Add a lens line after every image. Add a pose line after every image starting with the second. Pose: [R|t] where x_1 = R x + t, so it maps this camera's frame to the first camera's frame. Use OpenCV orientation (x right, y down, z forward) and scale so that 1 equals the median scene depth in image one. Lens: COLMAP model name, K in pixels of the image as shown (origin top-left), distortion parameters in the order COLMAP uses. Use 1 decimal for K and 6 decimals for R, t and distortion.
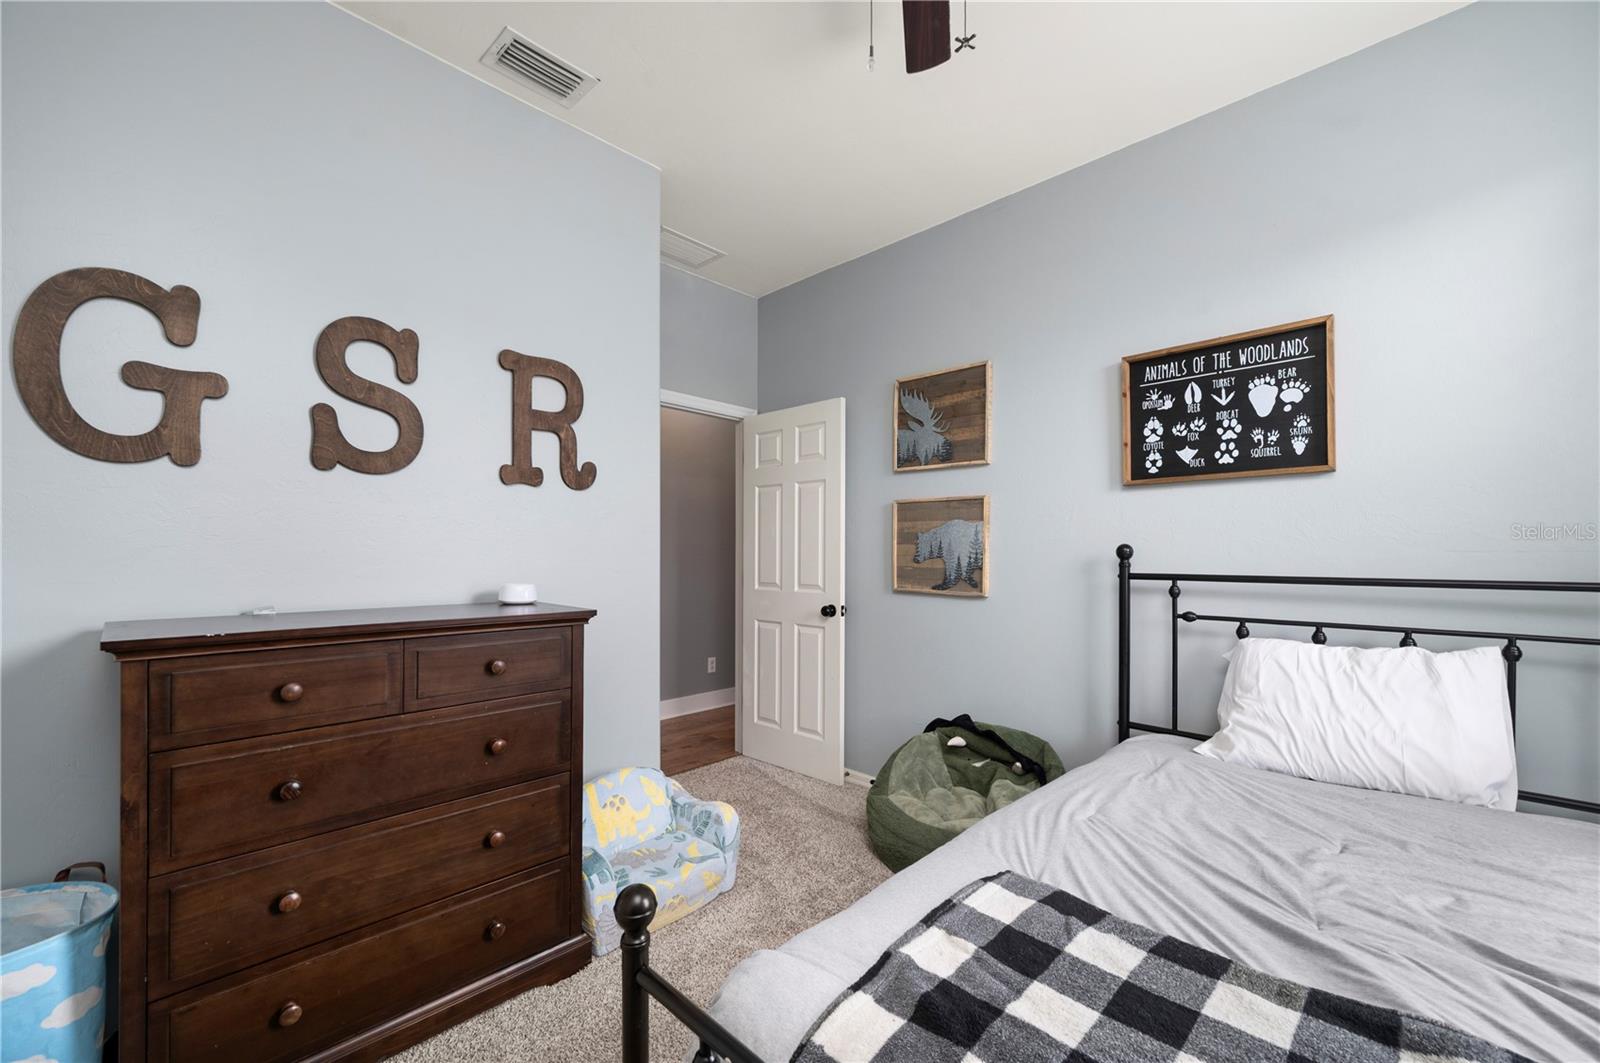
lens RADIAL K [[634.4, 0, 821.3], [0, 634.4, 549.2], [0, 0, 1]] dist [-0.003353, 0.000958]
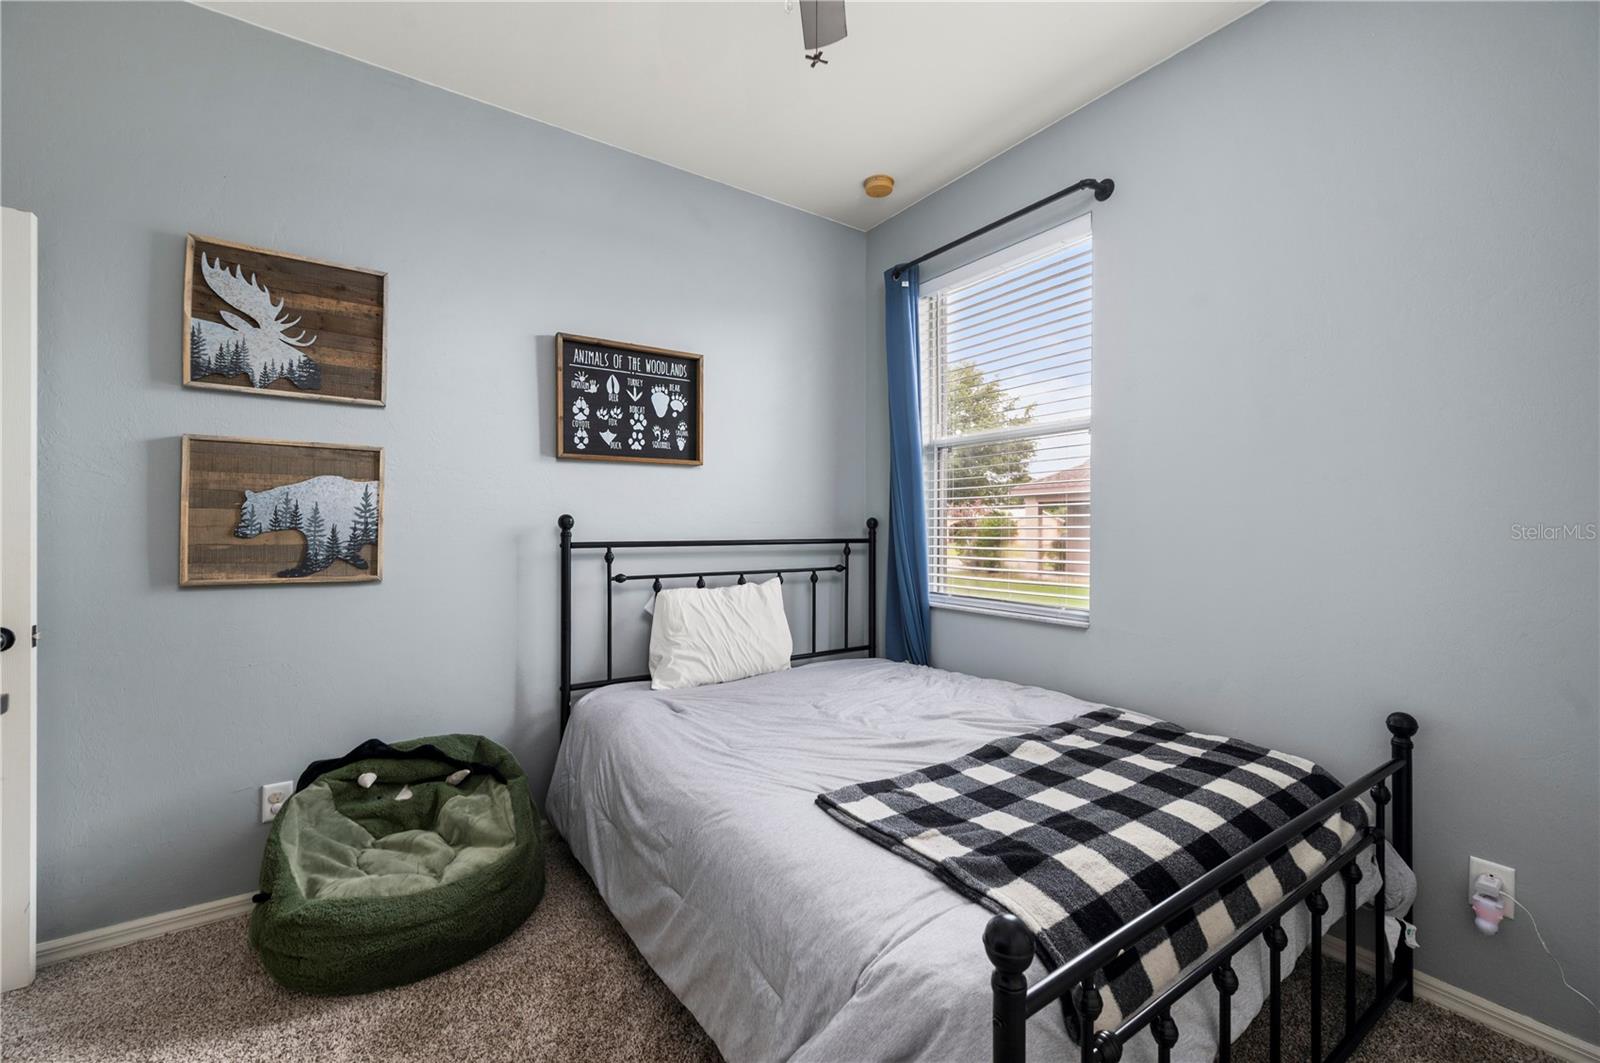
lens RADIAL K [[634.4, 0, 785.5], [0, 634.4, 522.0], [0, 0, 1]] dist [-0.003353, 0.000958]
pose [[0.223727, 0.003956, 0.974644, -0.461640], [-0.007671, 0.999968, -0.002298, 0.003887], [-0.974622, -0.006963, 0.223751, 0.431435]]
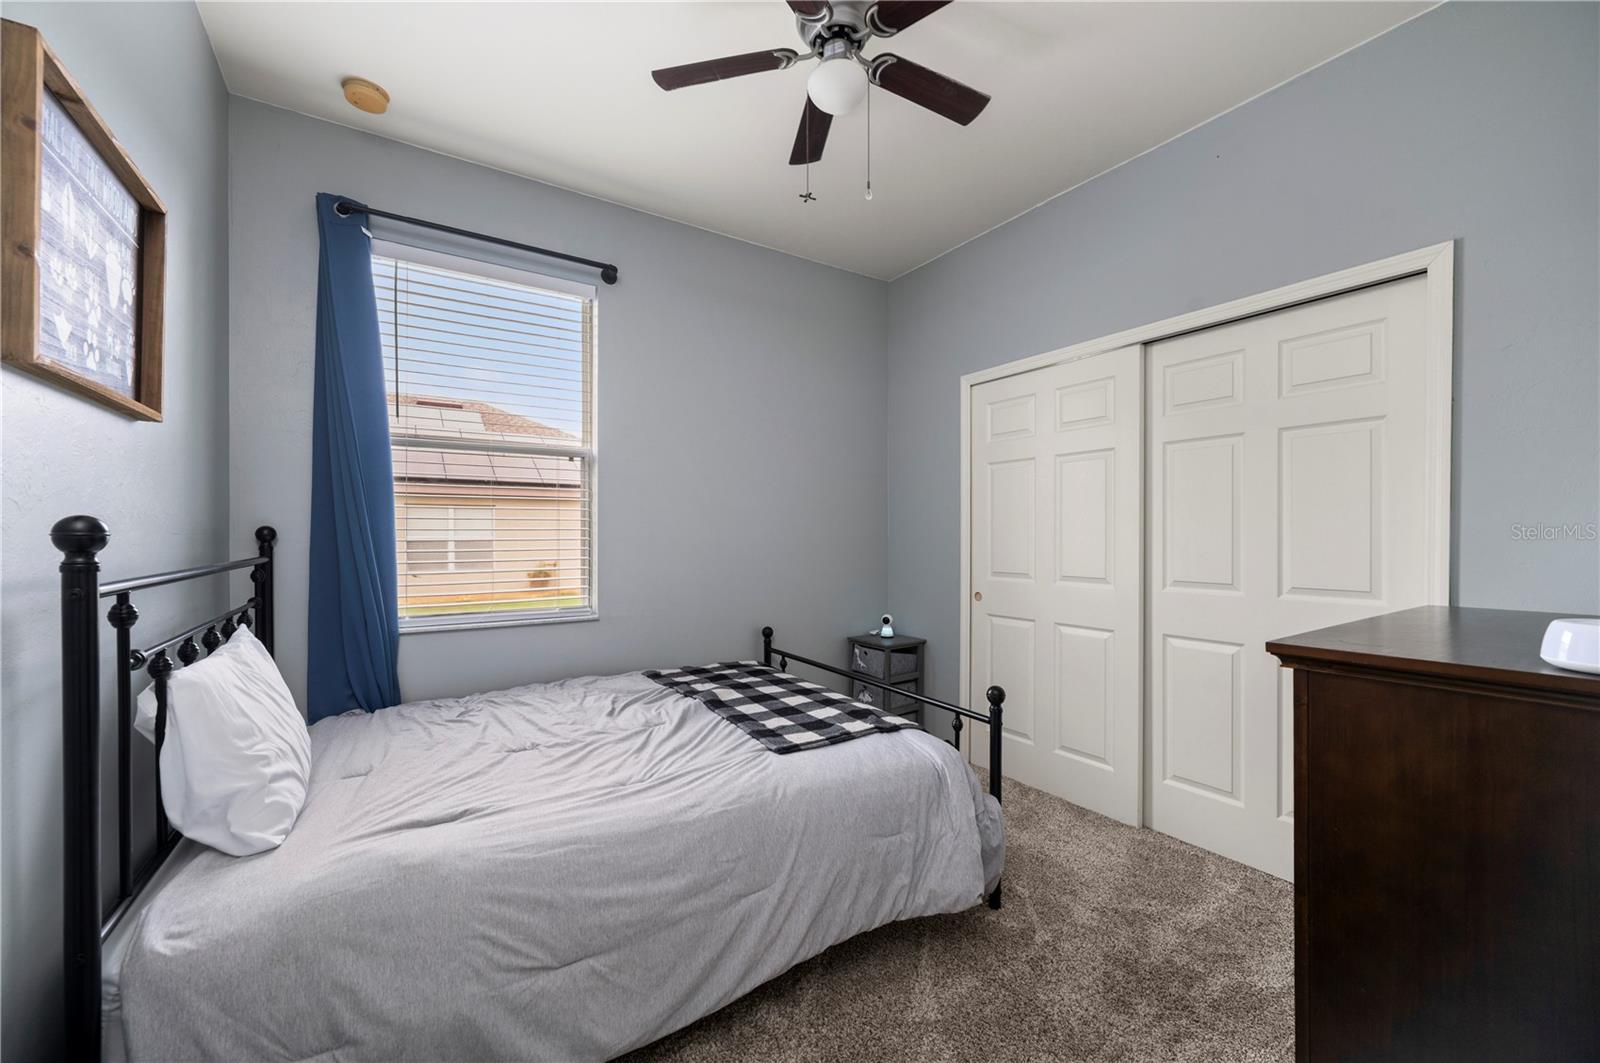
lens RADIAL K [[634.4, 0, 802.5], [0, 634.4, 534.3], [0, 0, 1]] dist [-0.003353, 0.000958]
pose [[-0.966629, -0.001697, 0.256173, -0.078822], [-0.003124, 0.999982, -0.005164, 0.003870], [-0.256160, -0.005792, -0.966617, 1.309300]]
